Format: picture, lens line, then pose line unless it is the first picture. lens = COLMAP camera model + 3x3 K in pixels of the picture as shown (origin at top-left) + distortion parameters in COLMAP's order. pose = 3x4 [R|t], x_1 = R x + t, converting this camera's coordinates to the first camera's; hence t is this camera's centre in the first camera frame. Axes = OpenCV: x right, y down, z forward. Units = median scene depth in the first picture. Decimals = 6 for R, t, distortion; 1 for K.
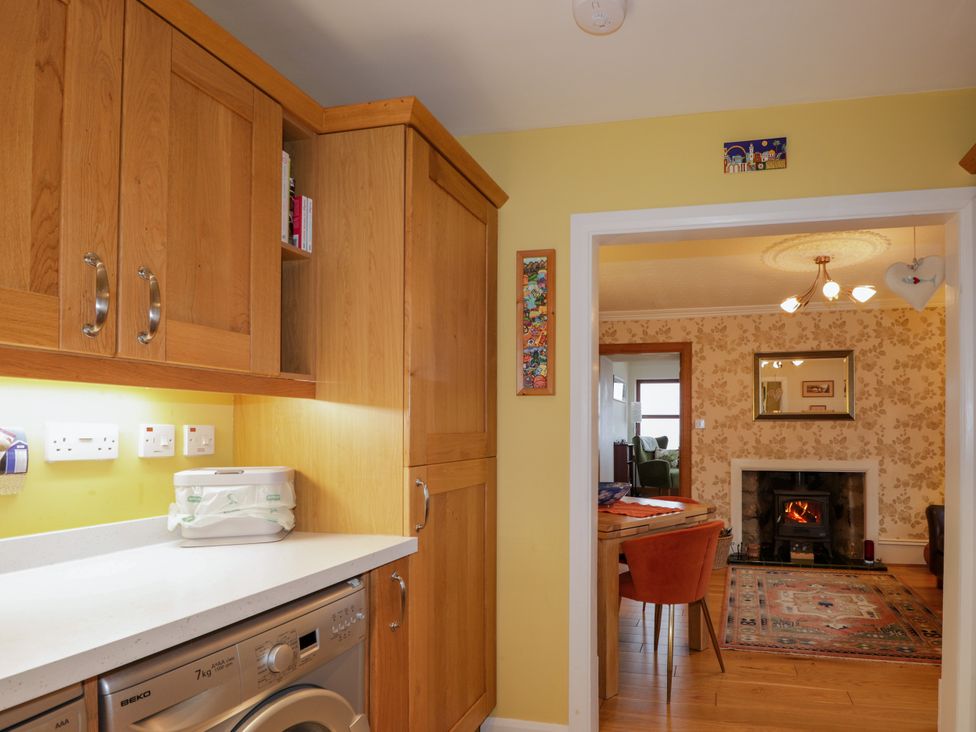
lens RADIAL K [[578.2, 0, 604.4], [0, 578.2, 422.1], [0, 0, 1]] dist [-0.026016, -0.002303]
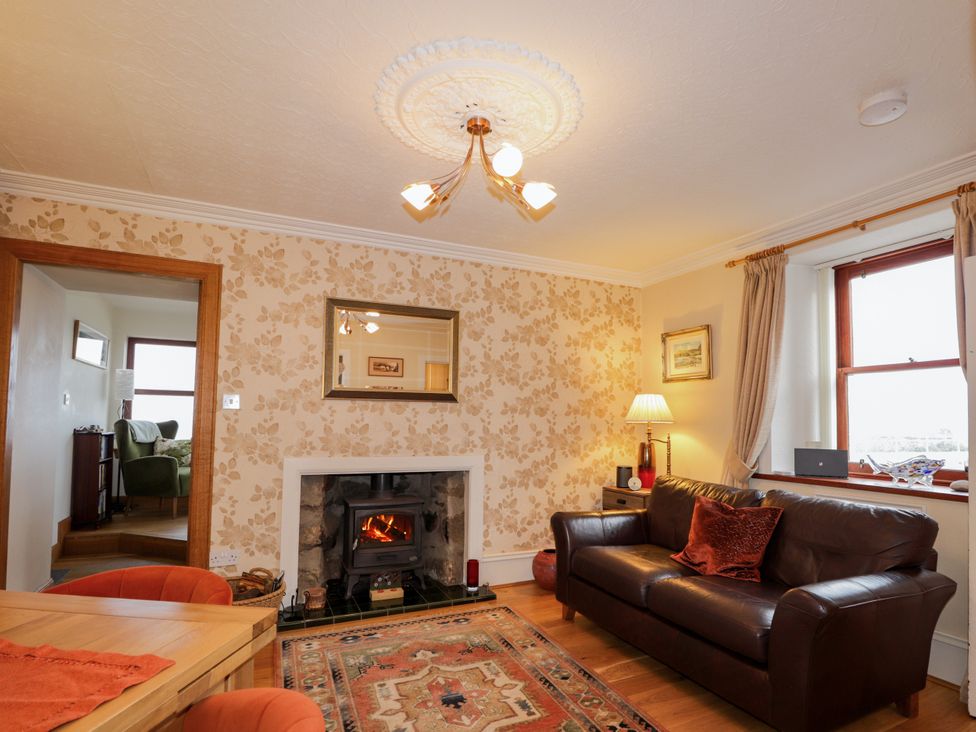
lens RADIAL K [[532.5, 0, 514.4], [0, 532.5, 394.4], [0, 0, 1]] dist [0.001216, -0.011443]
pose [[0.790214, 0.039653, 0.611547, 0.060063], [-0.023545, 0.999132, -0.034362, 0.008145], [-0.612378, 0.012754, 0.790462, 0.389363]]
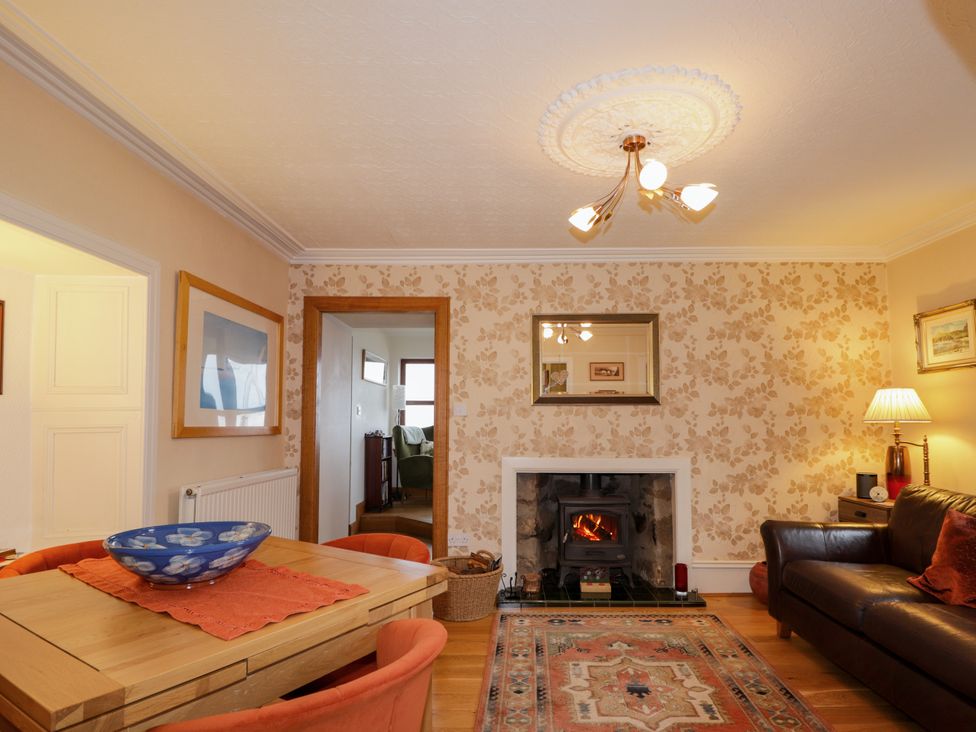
lens RADIAL K [[545.8, 0, 511.2], [0, 545.8, 394.0], [0, 0, 1]] dist [-0.001055, -0.012487]
pose [[0.980014, 0.008335, 0.198754, 0.094700], [-0.001720, 0.999440, -0.033429, 0.006597], [-0.198921, 0.032419, 0.979479, 0.324178]]
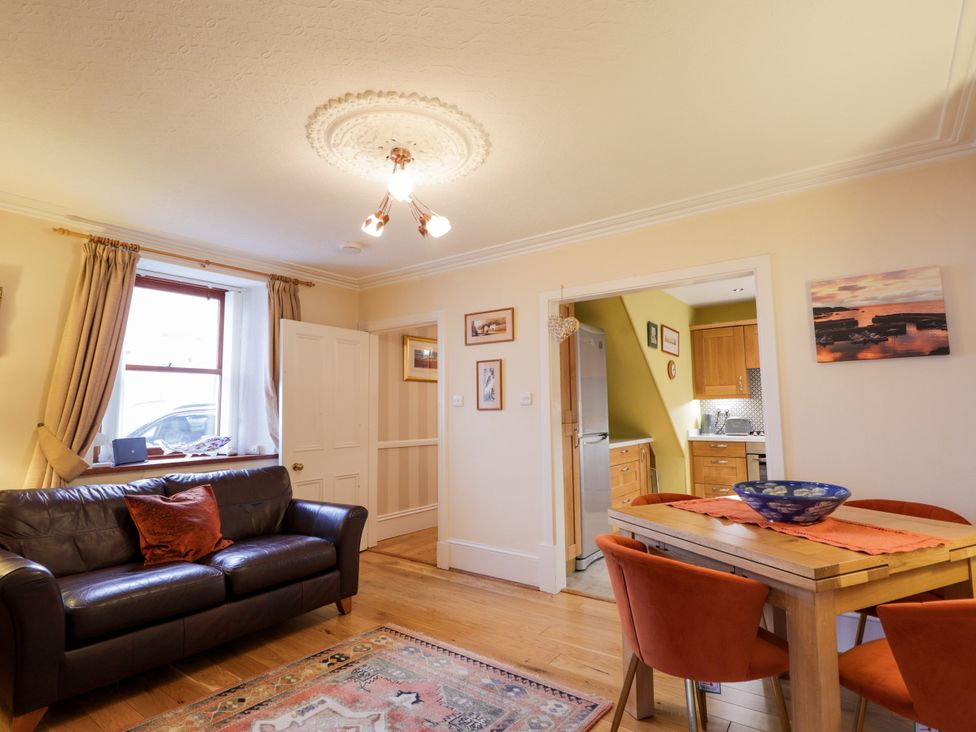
lens RADIAL K [[515.9, 0, 492.2], [0, 515.9, 367.9], [0, 0, 1]] dist [-0.001012, -0.006200]
pose [[-0.908963, 0.043841, 0.414565, 0.029305], [0.003553, 0.995233, -0.097457, 0.018347], [-0.416862, -0.087112, -0.904786, 1.048879]]
